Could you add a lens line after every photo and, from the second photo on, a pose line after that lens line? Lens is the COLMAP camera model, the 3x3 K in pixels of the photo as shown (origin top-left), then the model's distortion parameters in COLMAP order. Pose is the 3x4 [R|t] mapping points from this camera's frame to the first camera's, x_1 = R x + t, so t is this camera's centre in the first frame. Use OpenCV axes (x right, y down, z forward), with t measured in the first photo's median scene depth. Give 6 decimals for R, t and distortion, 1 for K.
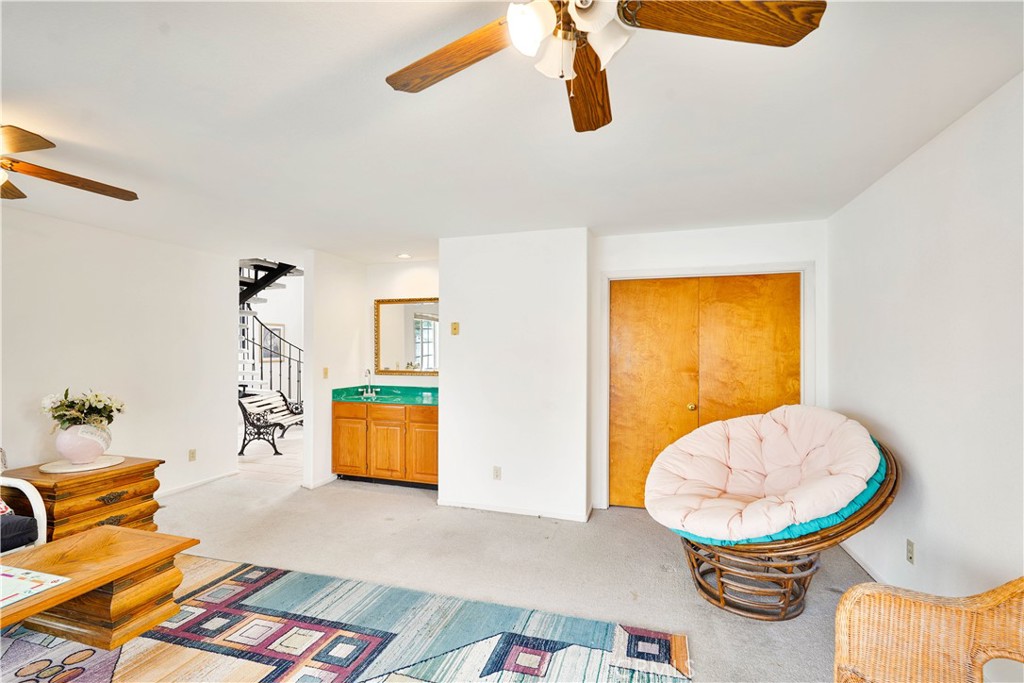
lens RADIAL K [[454.9, 0, 508.6], [0, 454.9, 348.7], [0, 0, 1]] dist [-0.015920, 0.007995]
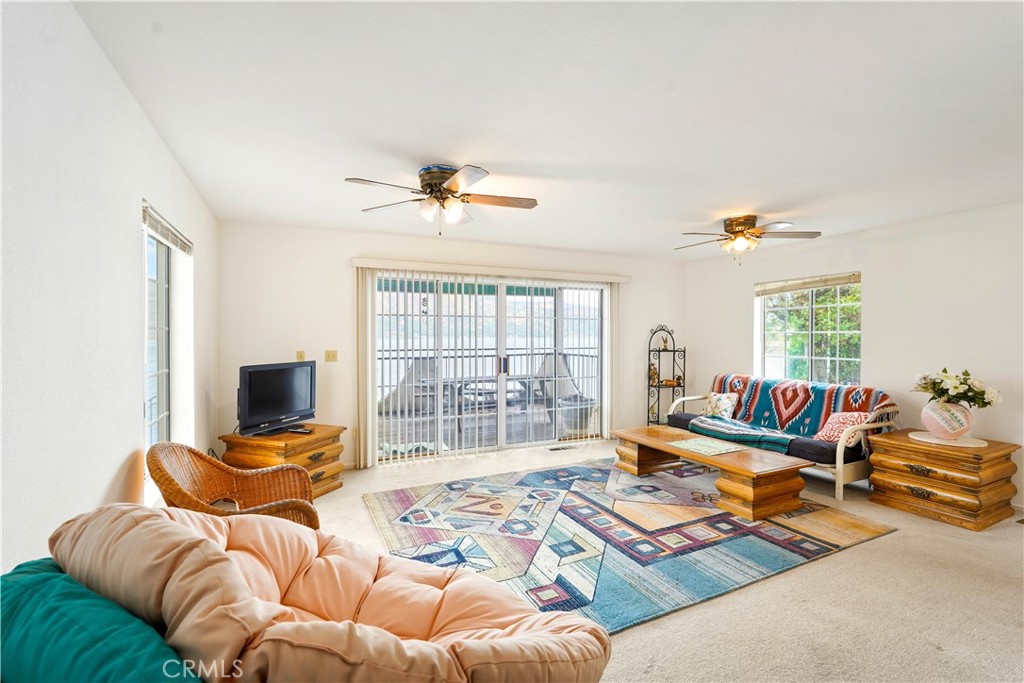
lens RADIAL K [[454.2, 0, 512.0], [0, 454.2, 341.5], [0, 0, 1]] dist [-0.008191, 0.000342]
pose [[-0.735717, 0.001741, -0.677287, 0.573049], [0.004496, 0.999987, -0.002313, 0.020662], [0.677274, -0.004747, -0.735716, 1.140270]]
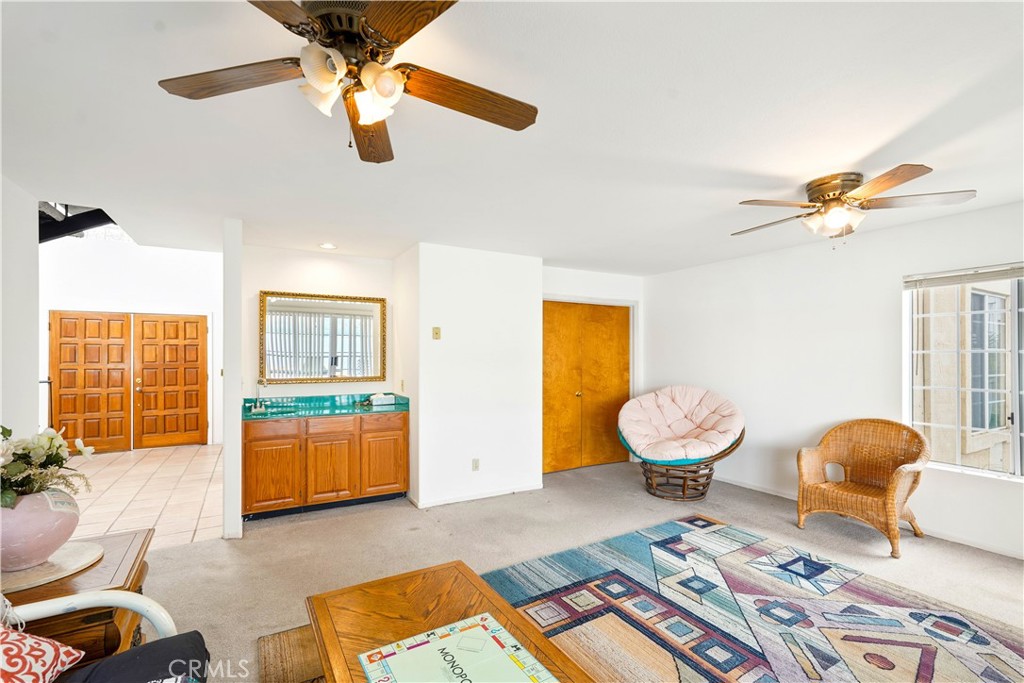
lens RADIAL K [[459.2, 0, 510.7], [0, 459.2, 355.2], [0, 0, 1]] dist [-0.010365, 0.000309]
pose [[0.676010, -0.001154, 0.736892, -0.993143], [-0.003678, 0.999981, 0.004940, -0.000160], [-0.736884, -0.006050, 0.675993, 0.224149]]
